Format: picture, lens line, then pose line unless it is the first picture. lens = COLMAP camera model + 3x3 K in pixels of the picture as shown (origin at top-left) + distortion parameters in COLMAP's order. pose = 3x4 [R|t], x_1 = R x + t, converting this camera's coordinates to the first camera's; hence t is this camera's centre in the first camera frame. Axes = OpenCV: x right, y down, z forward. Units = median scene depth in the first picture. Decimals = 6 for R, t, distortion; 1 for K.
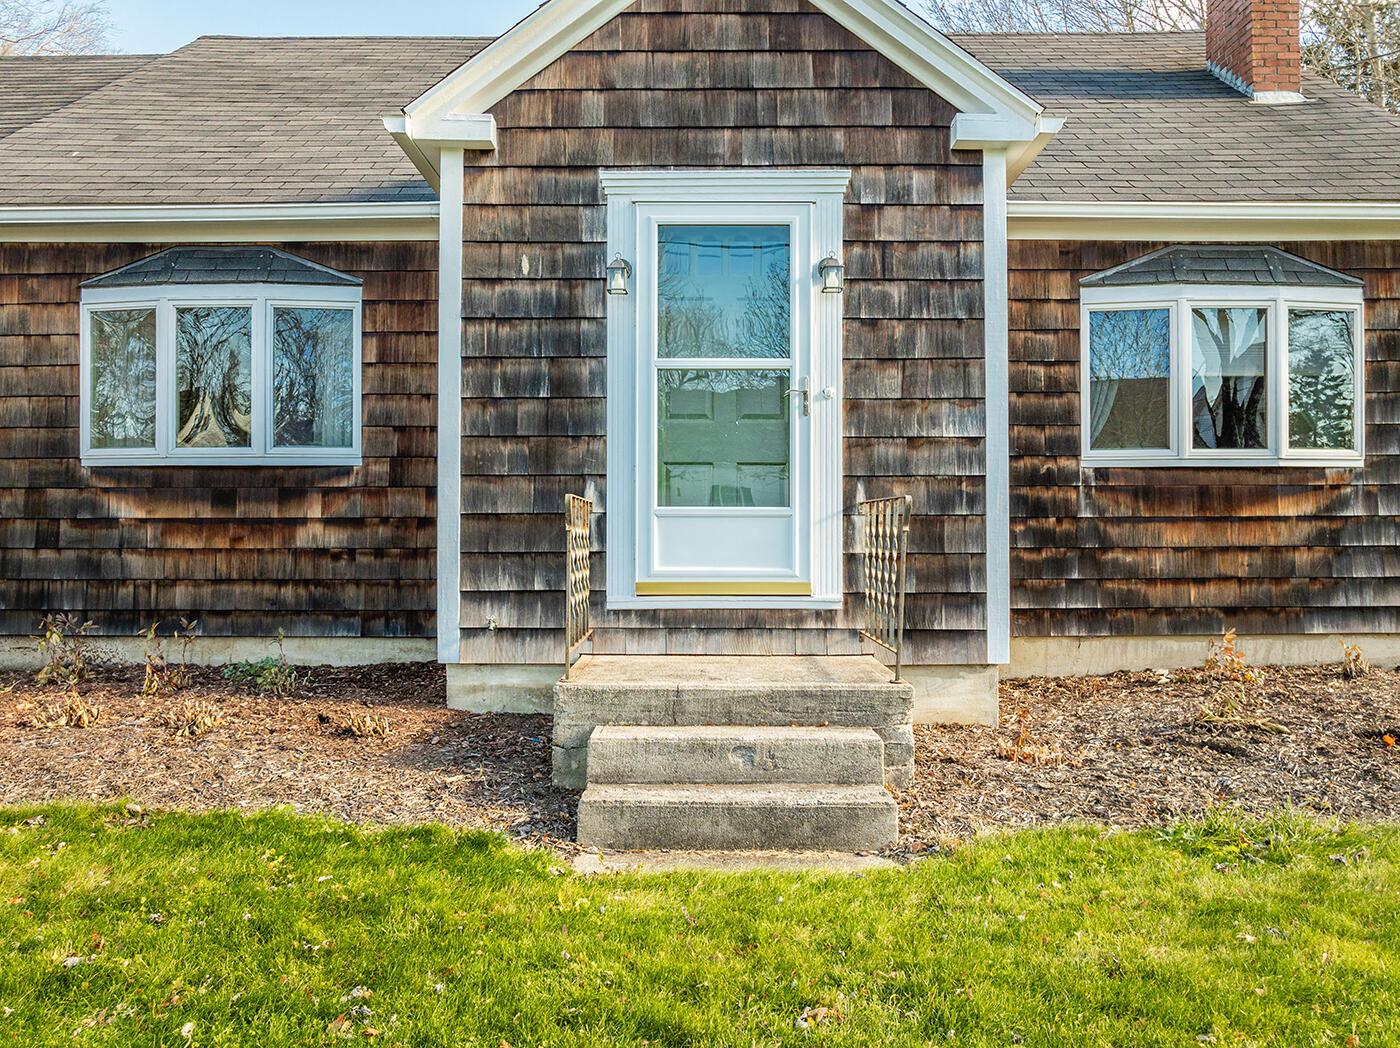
lens RADIAL K [[994.7, 0, 701.9], [0, 994.7, 525.6], [0, 0, 1]] dist [-0.020649, 0.006112]
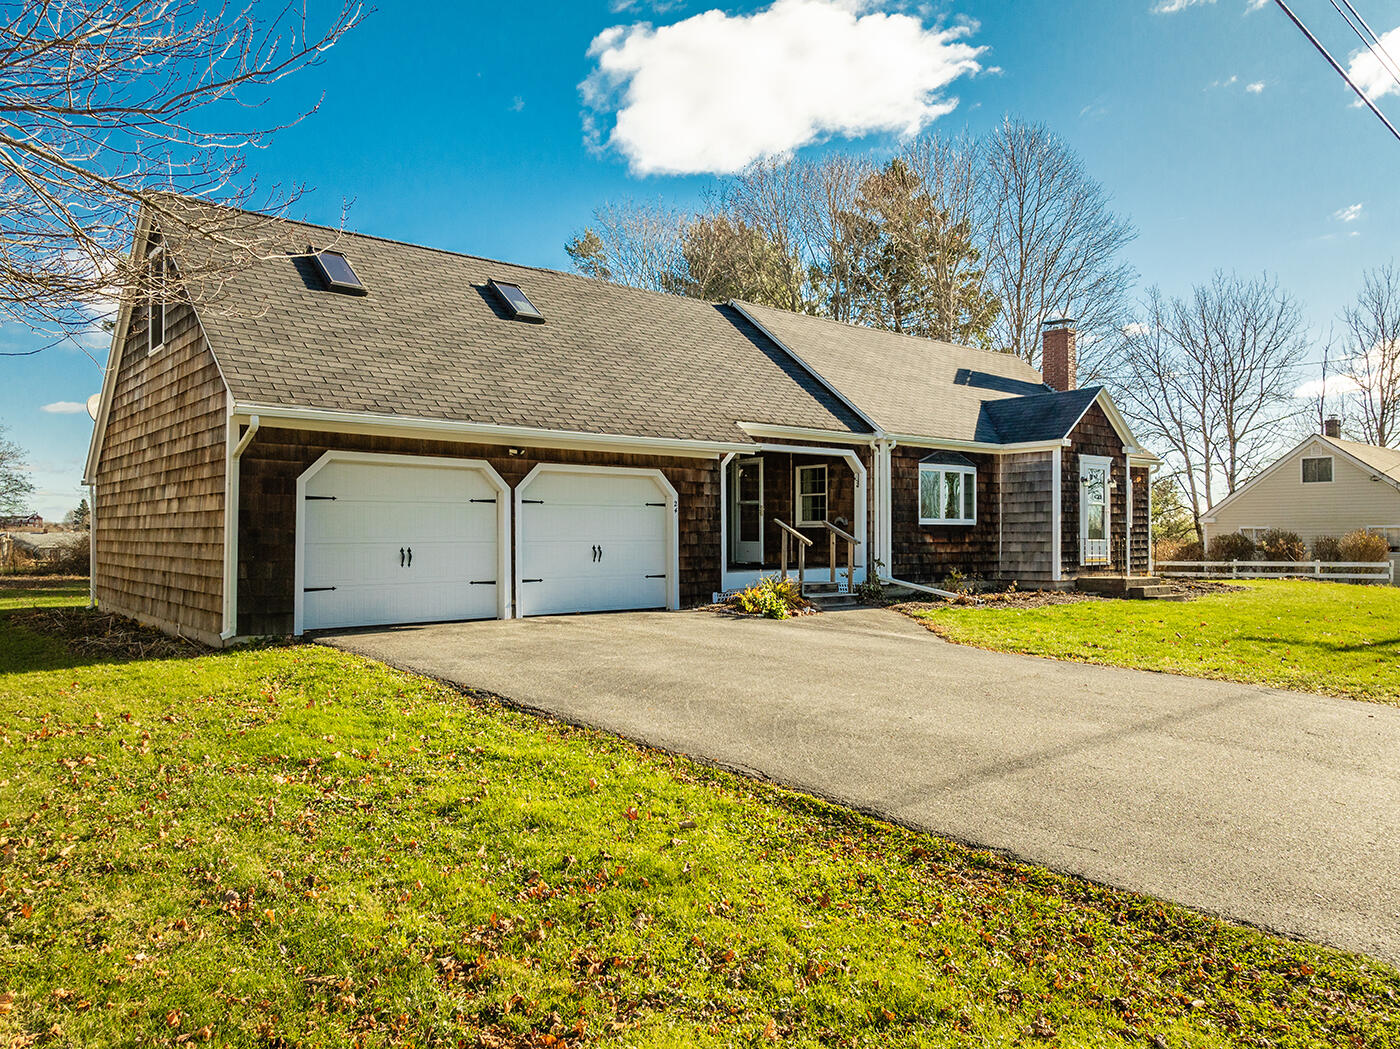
lens RADIAL K [[994.7, 0, 695.2], [0, 994.7, 527.5], [0, 0, 1]] dist [-0.020649, 0.006112]
pose [[0.760686, 0.005390, 0.649098, -3.072227], [-0.007531, 0.999972, 0.000522, -0.047718], [-0.649076, -0.005285, 0.760705, -0.805091]]
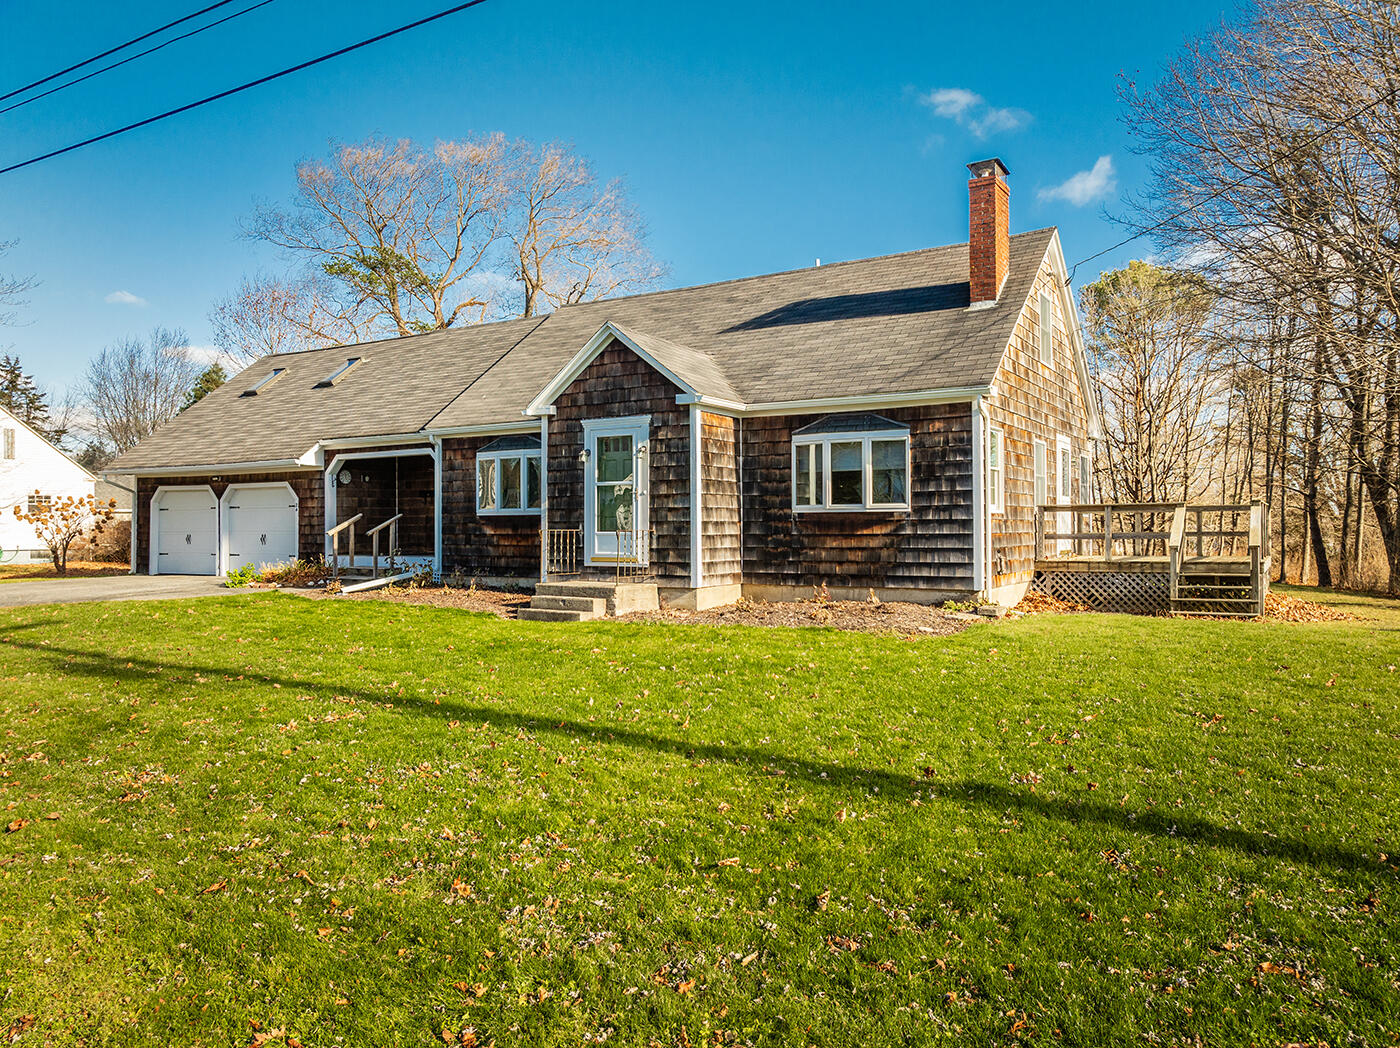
lens RADIAL K [[994.7, 0, 706.2], [0, 994.7, 511.0], [0, 0, 1]] dist [-0.020649, 0.006112]
pose [[0.854948, -0.009664, -0.518623, 1.434736], [0.003134, 0.999904, -0.013467, -0.032727], [0.518704, 0.009889, 0.854897, -1.111767]]
